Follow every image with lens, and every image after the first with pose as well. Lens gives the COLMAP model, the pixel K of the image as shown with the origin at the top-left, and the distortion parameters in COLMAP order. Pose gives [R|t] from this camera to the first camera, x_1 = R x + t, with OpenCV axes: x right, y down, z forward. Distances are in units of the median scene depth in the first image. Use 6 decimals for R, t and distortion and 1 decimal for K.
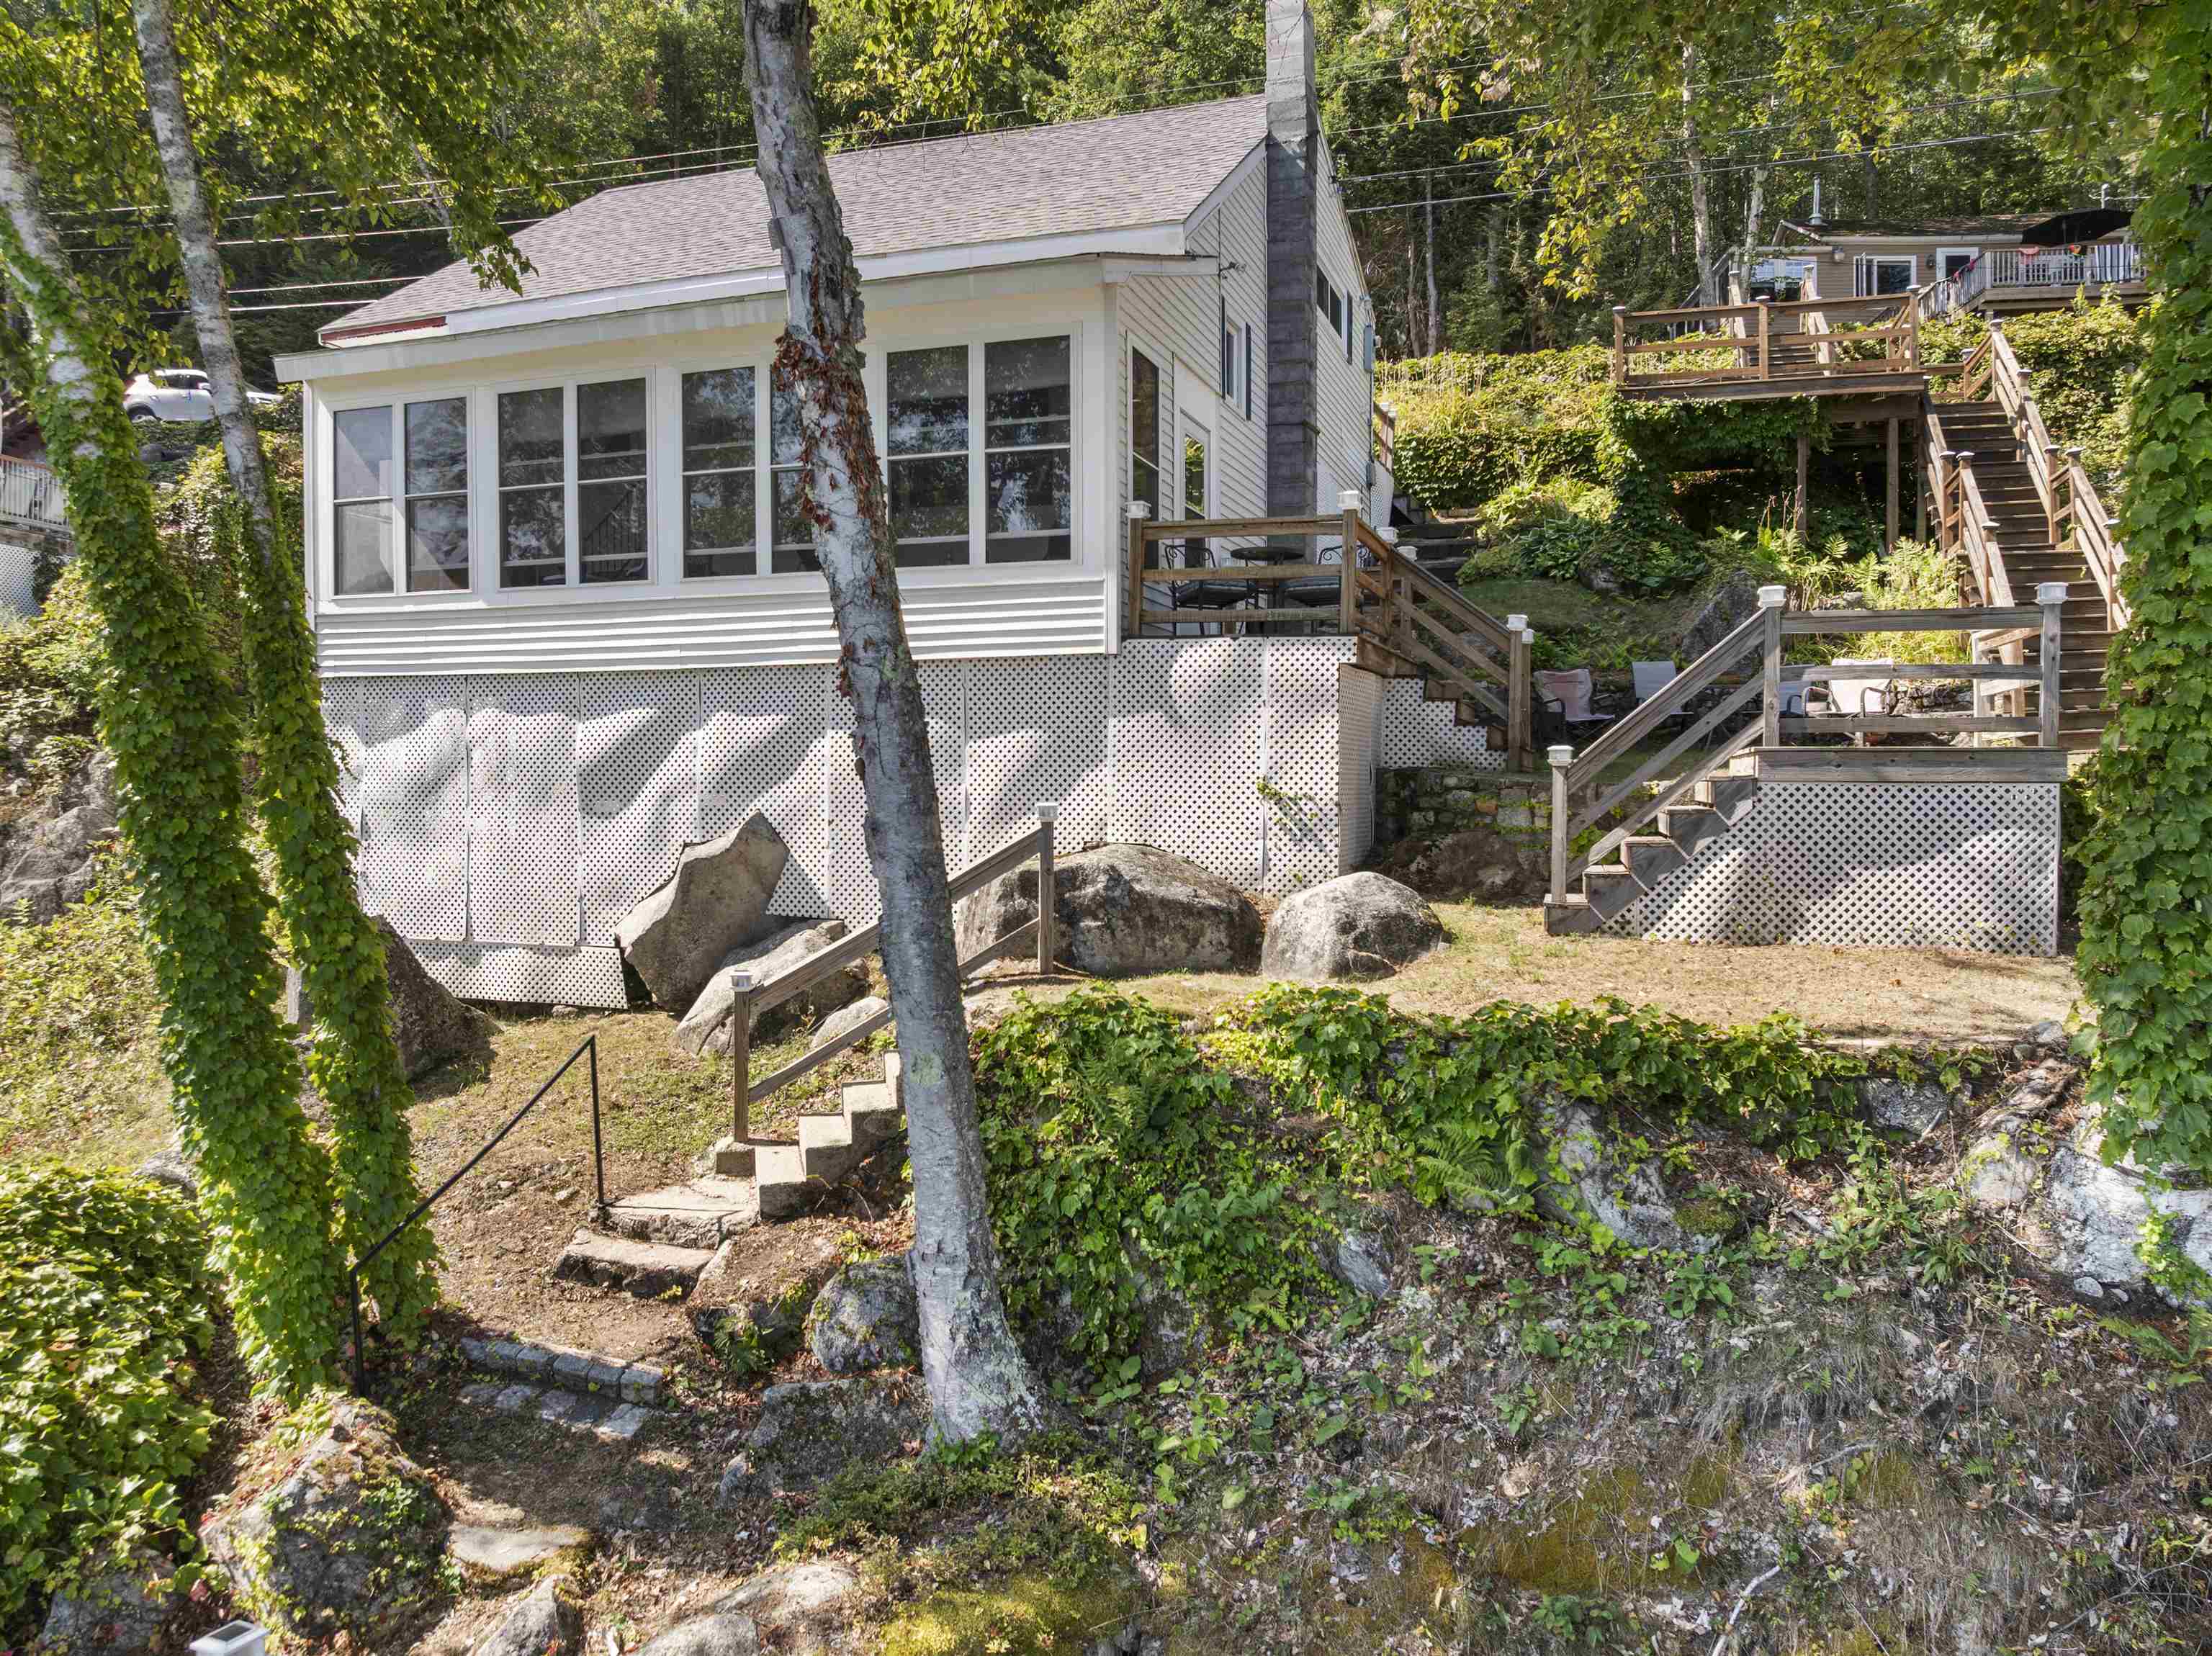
lens RADIAL K [[1575.6, 0, 1118.2], [0, 1575.6, 791.5], [0, 0, 1]] dist [-0.046826, 0.014557]
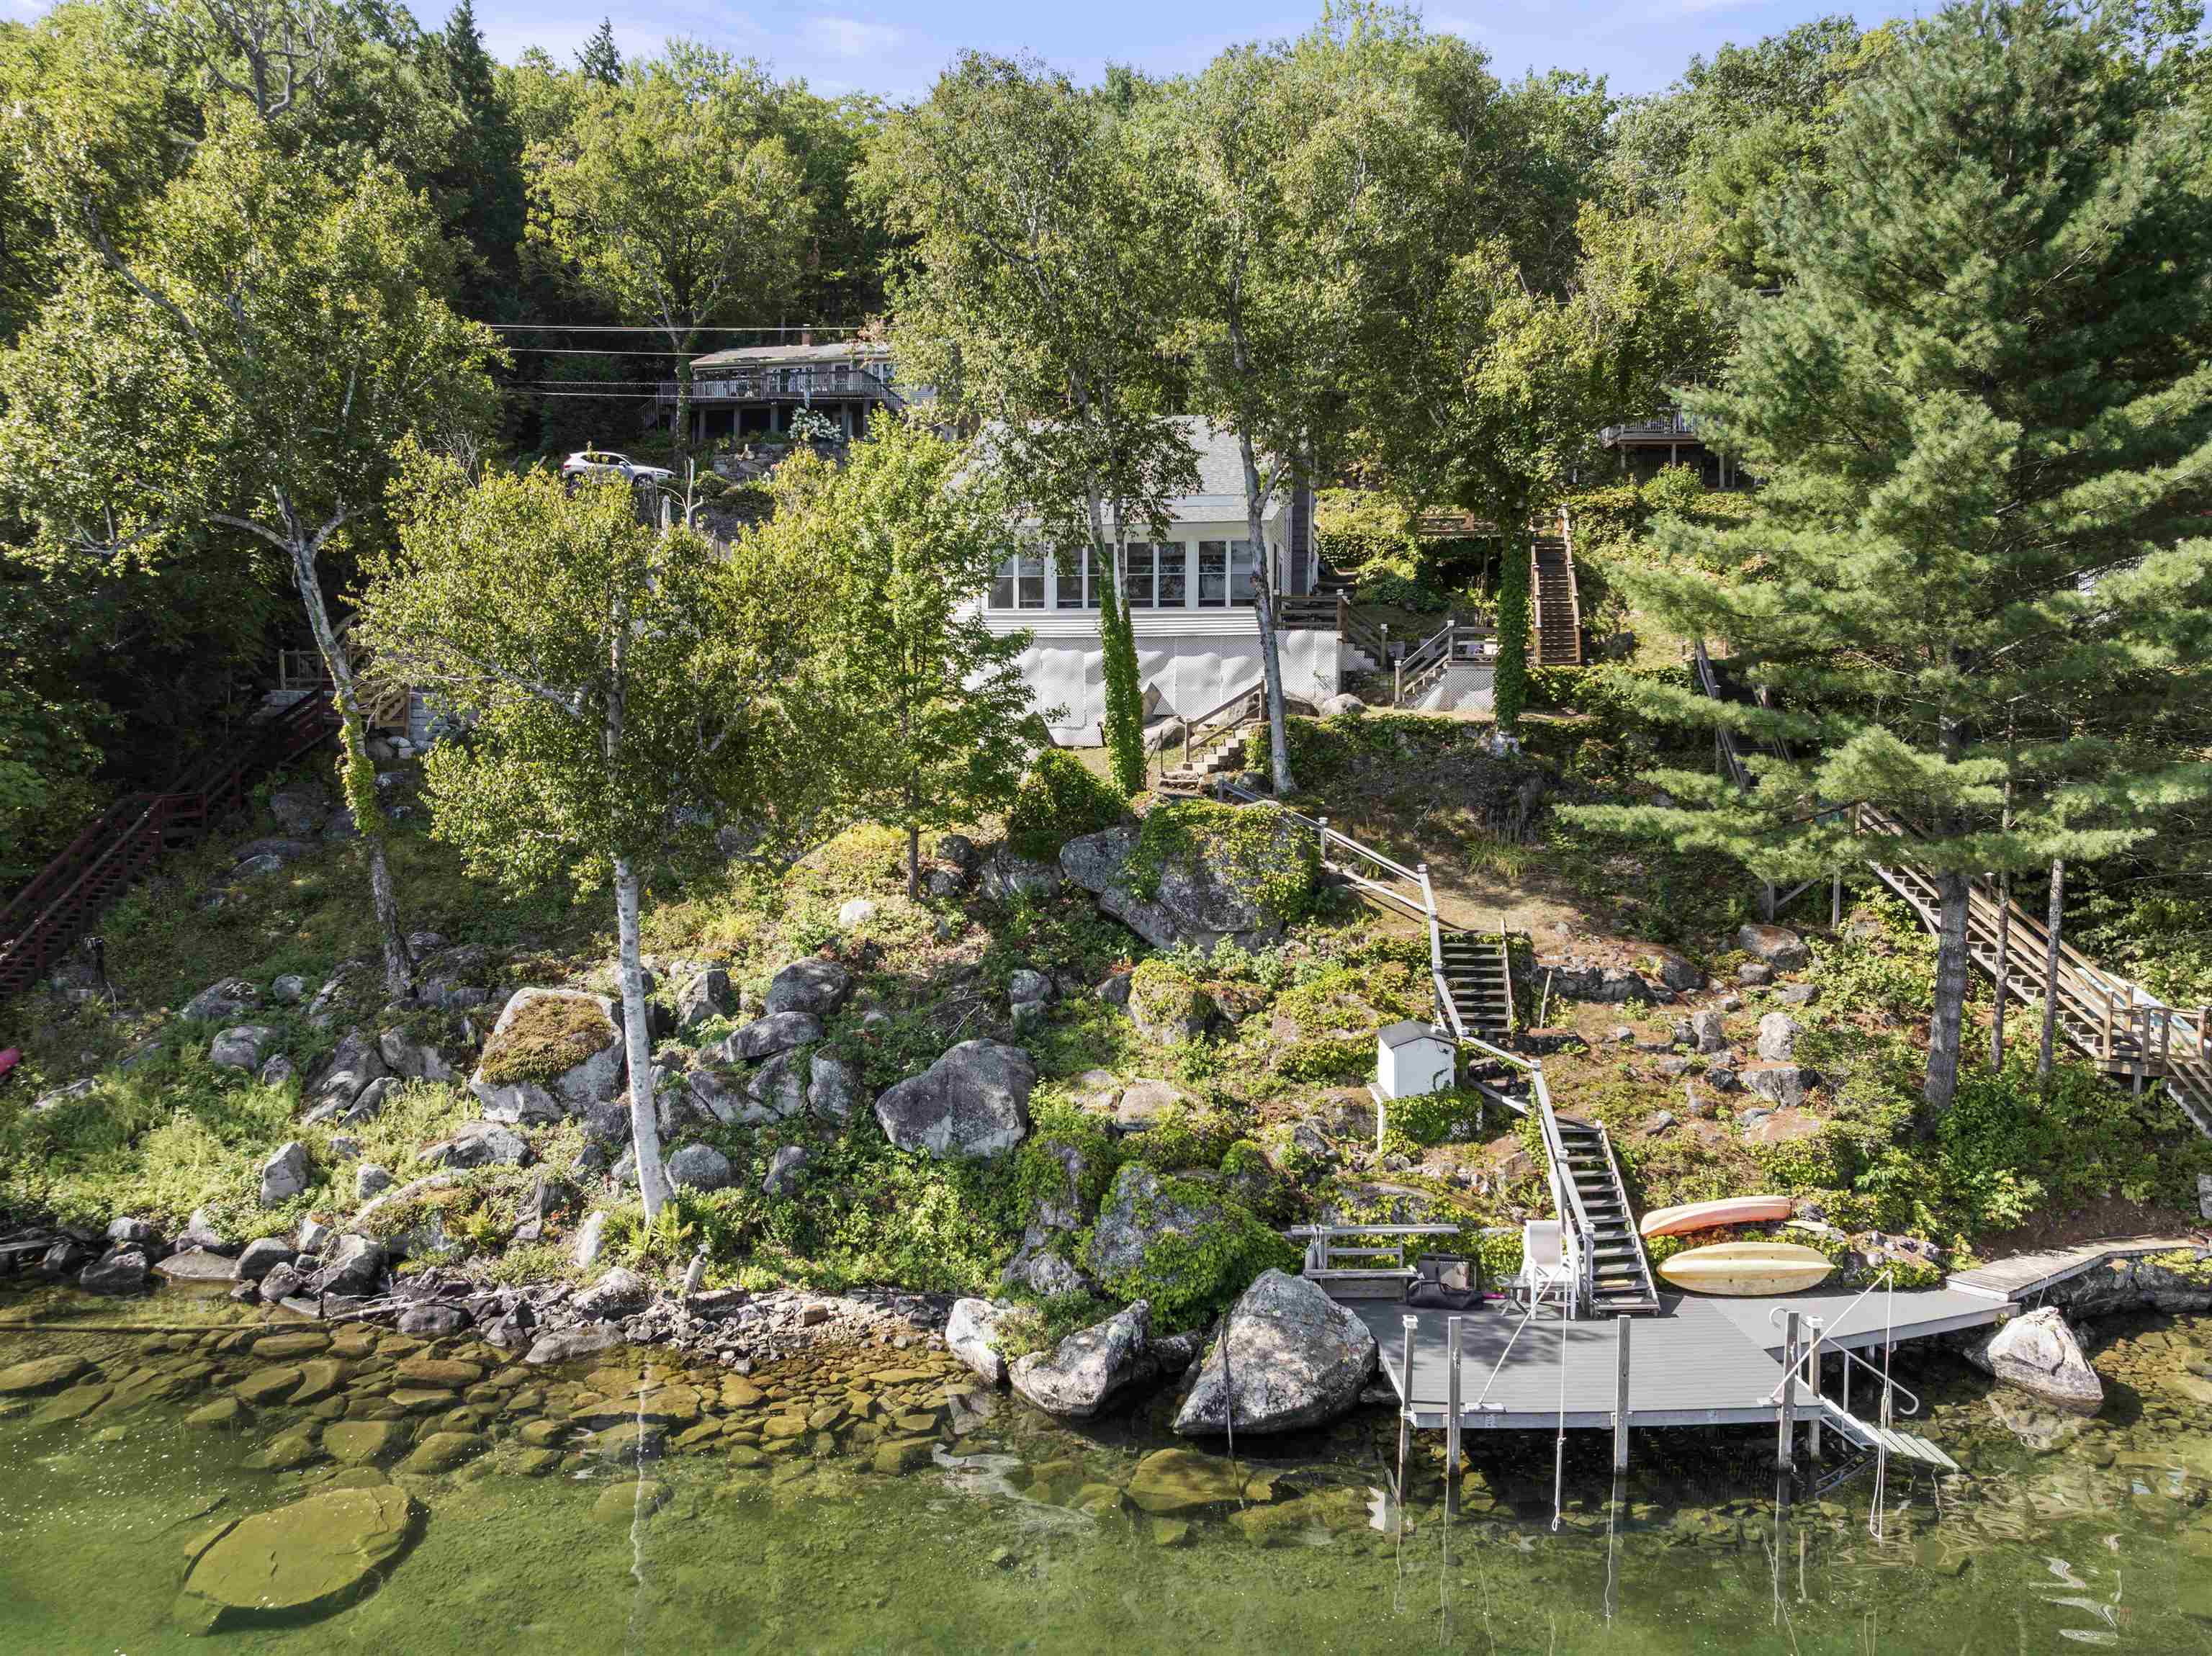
lens RADIAL K [[1575.6, 0, 1127.6], [0, 1575.6, 824.1], [0, 0, 1]] dist [-0.046826, 0.014557]
pose [[0.992345, 0.001072, 0.123489, -0.729579], [-0.006131, 0.999157, 0.040601, 0.187161], [-0.123341, -0.041047, 0.991515, -2.361017]]
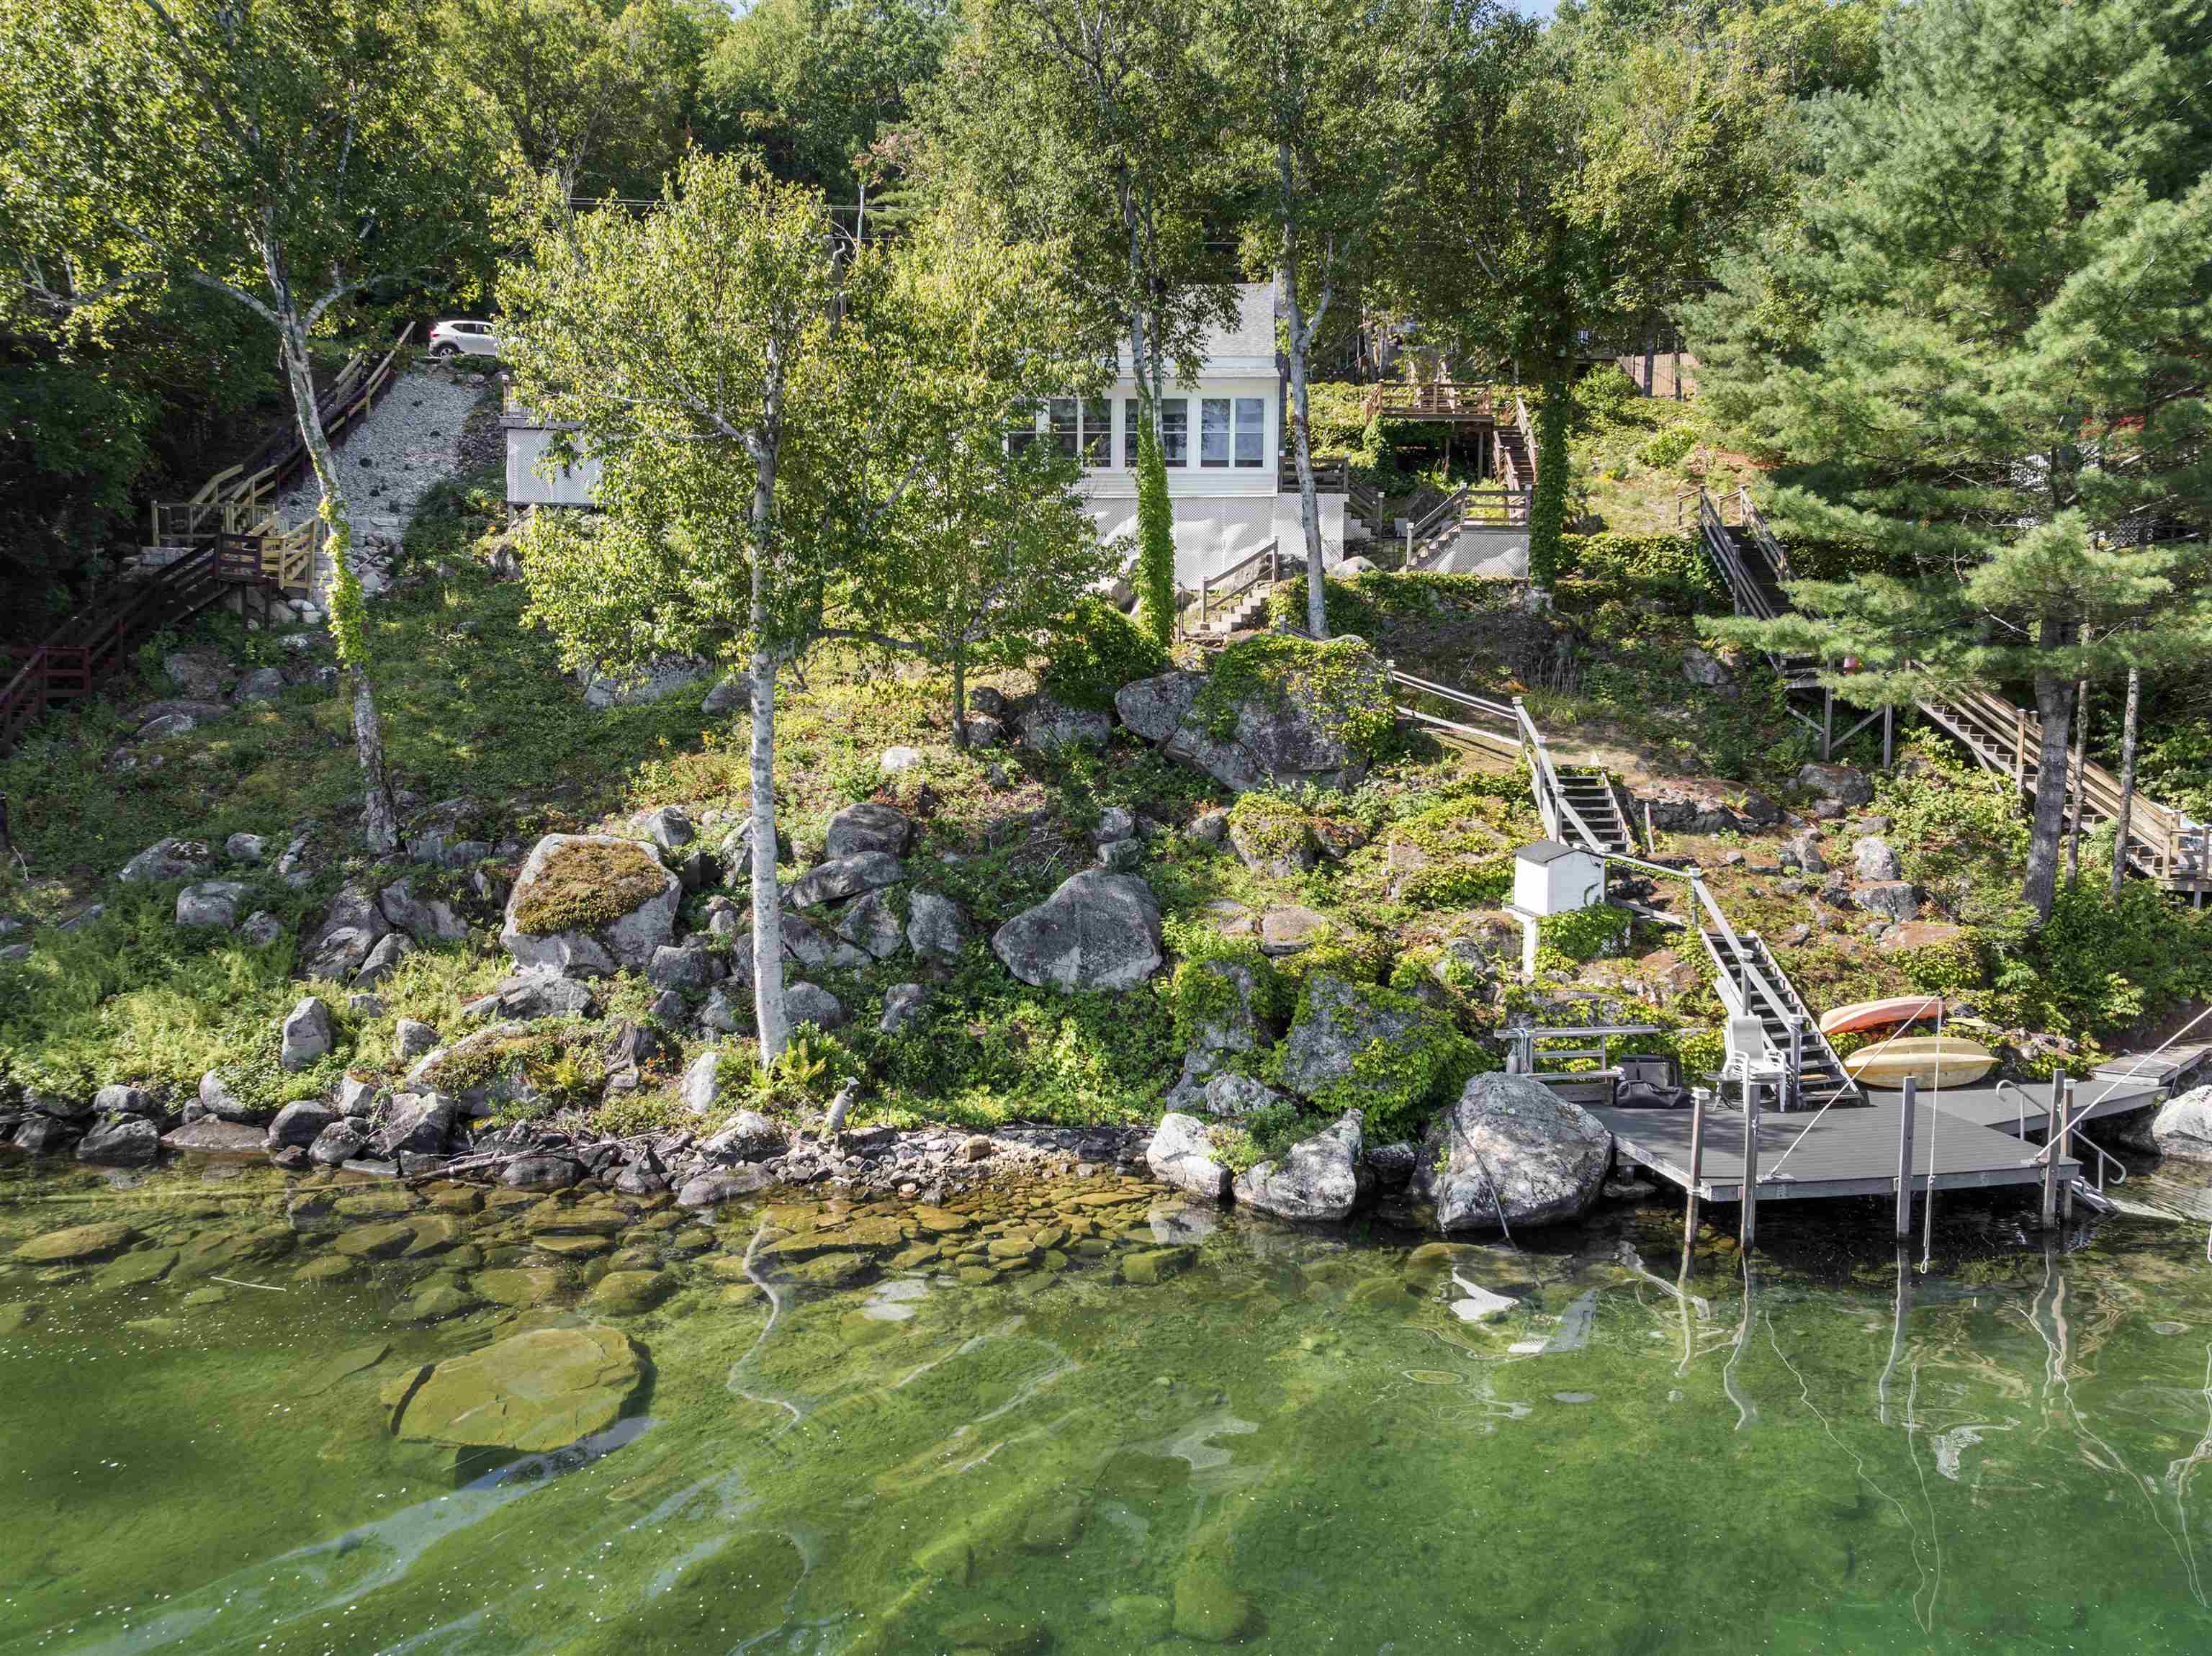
lens RADIAL K [[1575.6, 0, 1128.2], [0, 1575.6, 827.3], [0, 0, 1]] dist [-0.046826, 0.014557]
pose [[0.962222, -0.008419, 0.272136, -1.204824], [-0.007758, 0.998268, 0.058314, 0.415993], [-0.272156, -0.058222, 0.960490, -2.132373]]
